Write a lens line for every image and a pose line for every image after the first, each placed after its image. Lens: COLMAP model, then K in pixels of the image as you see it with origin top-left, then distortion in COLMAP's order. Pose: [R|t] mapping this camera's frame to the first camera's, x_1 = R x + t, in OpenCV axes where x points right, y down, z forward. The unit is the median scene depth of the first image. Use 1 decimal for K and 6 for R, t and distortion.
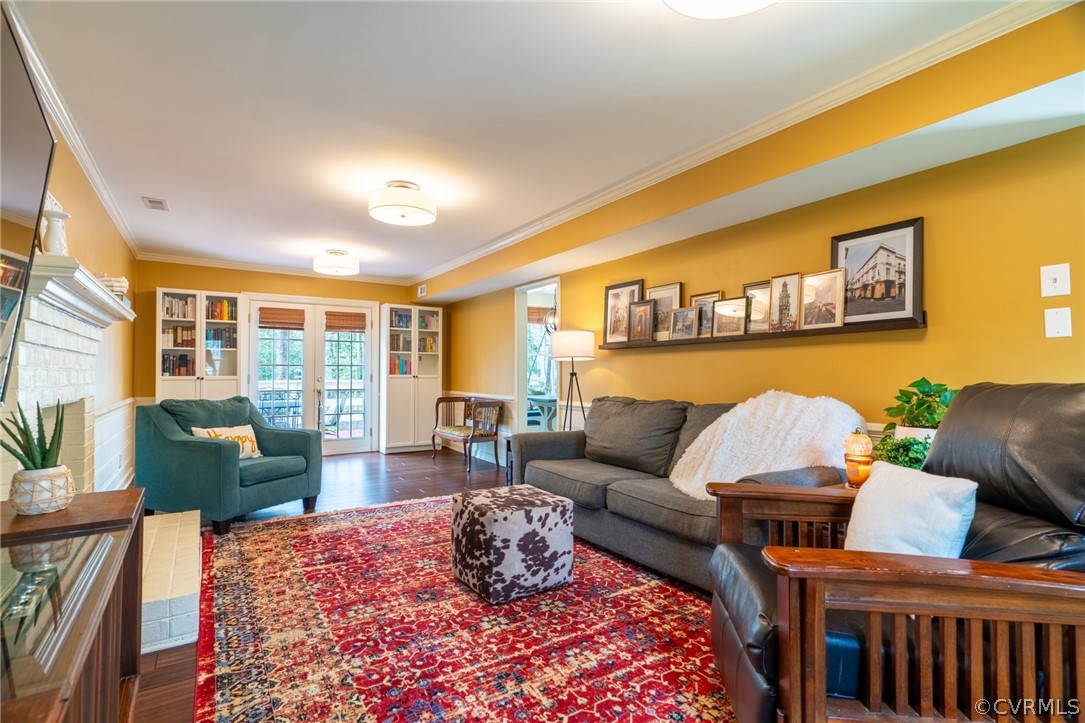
lens RADIAL K [[516.8, 0, 542.7], [0, 516.8, 364.6], [0, 0, 1]] dist [0.003087, 0.001138]
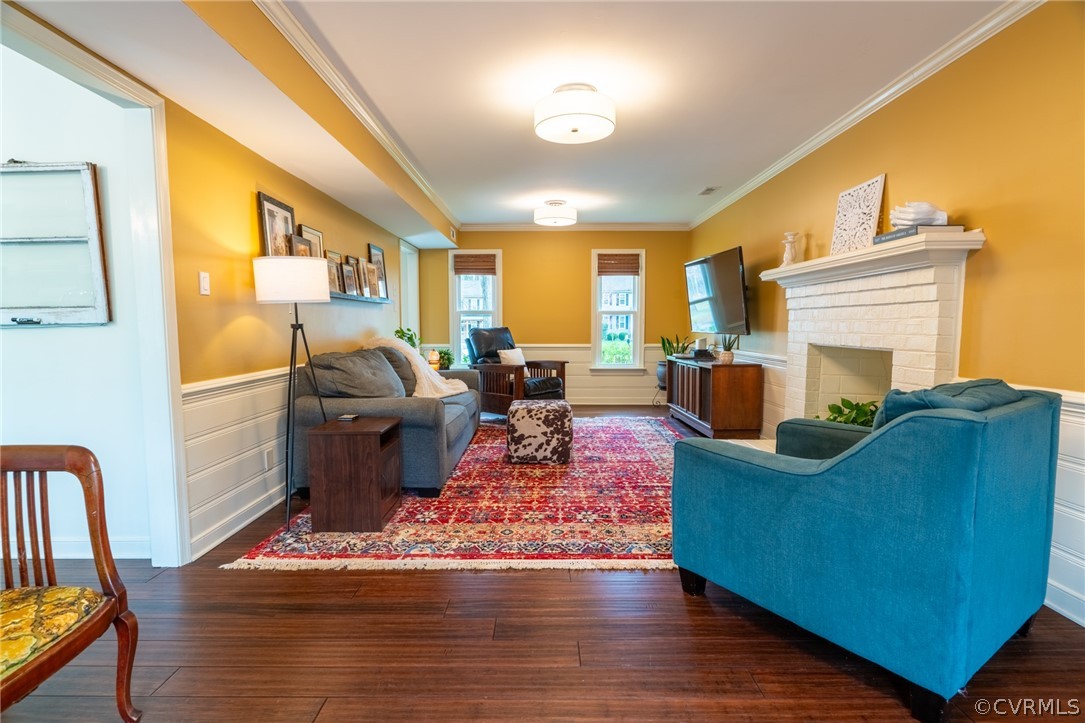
lens RADIAL K [[516.8, 0, 540.2], [0, 516.8, 364.1], [0, 0, 1]] dist [0.003087, 0.001138]
pose [[-0.832061, -0.039732, 0.553260, -0.760251], [-0.005506, 0.997974, 0.063388, 0.031029], [-0.554657, 0.049696, -0.830594, 1.897443]]
